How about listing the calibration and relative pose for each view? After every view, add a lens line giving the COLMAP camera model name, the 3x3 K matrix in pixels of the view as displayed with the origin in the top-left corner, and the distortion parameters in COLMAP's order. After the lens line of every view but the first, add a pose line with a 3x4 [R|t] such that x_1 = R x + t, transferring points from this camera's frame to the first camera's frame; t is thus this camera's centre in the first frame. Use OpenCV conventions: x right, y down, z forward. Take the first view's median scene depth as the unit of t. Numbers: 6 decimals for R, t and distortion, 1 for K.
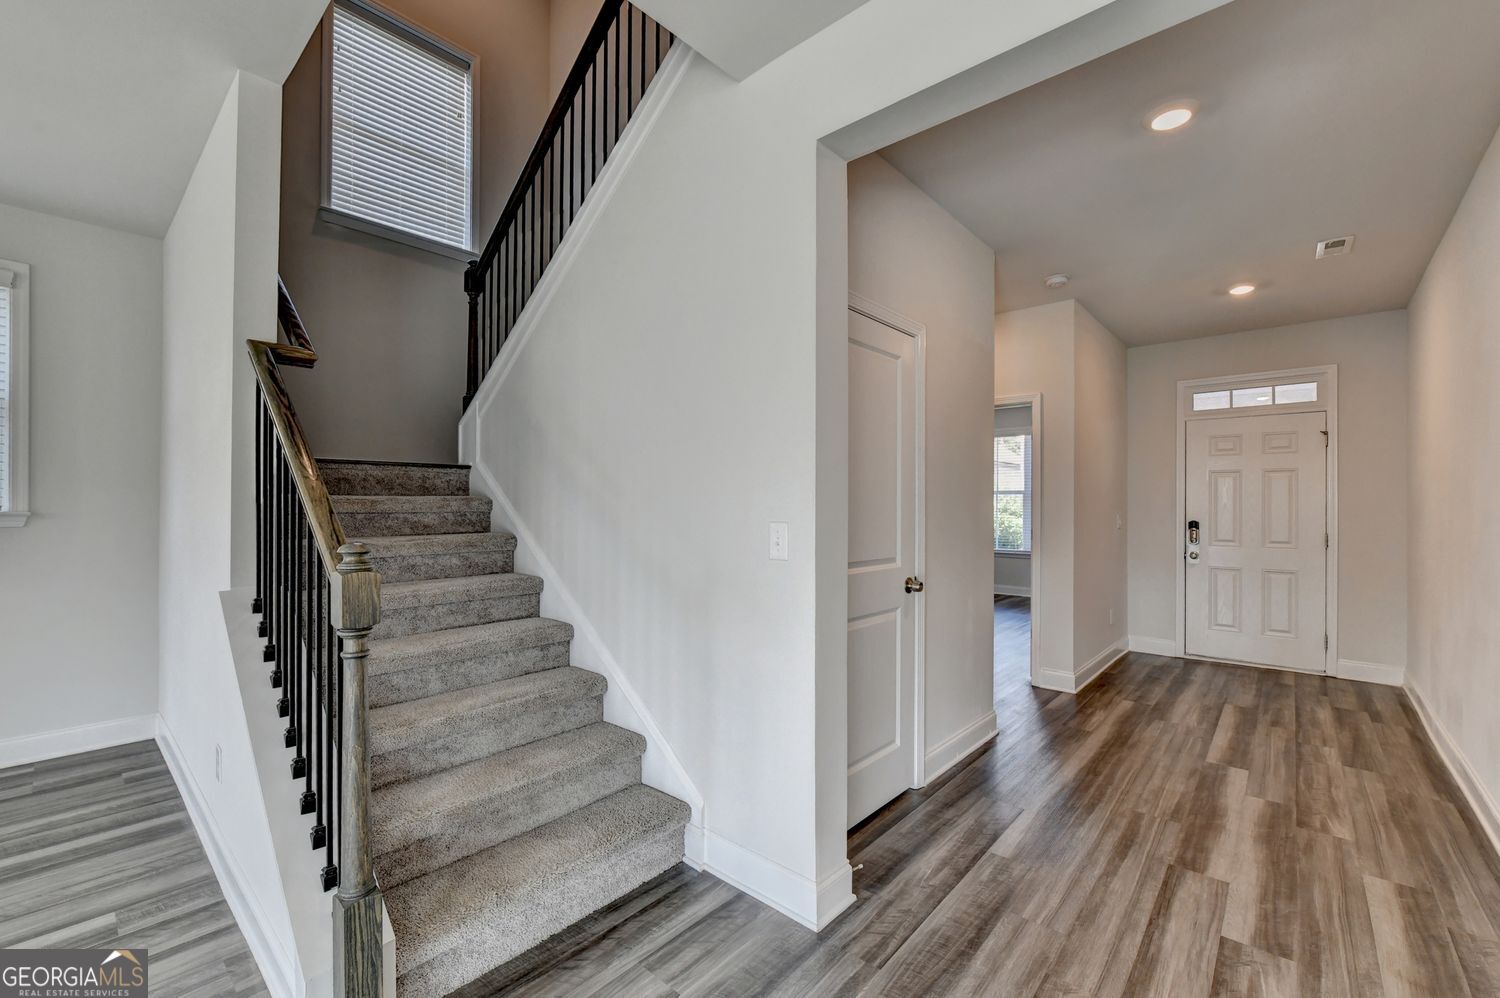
lens RADIAL K [[627.7, 0, 755.4], [0, 627.7, 507.0], [0, 0, 1]] dist [-0.009796, -0.000341]
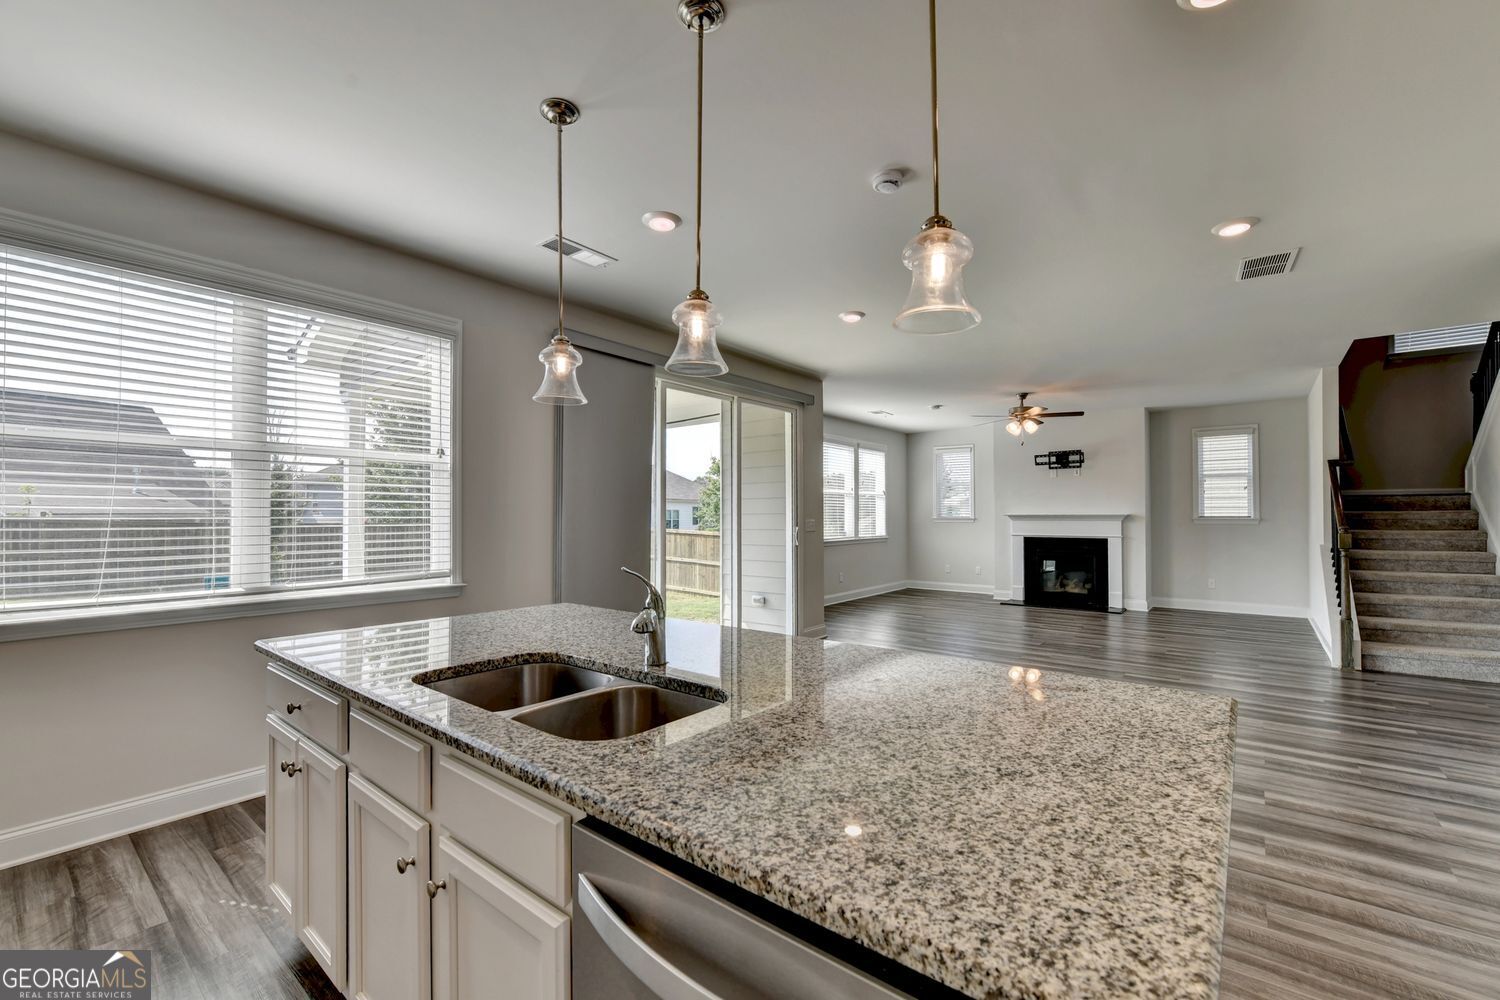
lens RADIAL K [[617.4, 0, 779.8], [0, 617.4, 506.9], [0, 0, 1]] dist [-0.003241, -0.000362]
pose [[0.067227, -0.017233, -0.997589, 1.374572], [0.003395, 0.999849, -0.017043, -0.003601], [0.997732, -0.002241, 0.067275, -1.280205]]
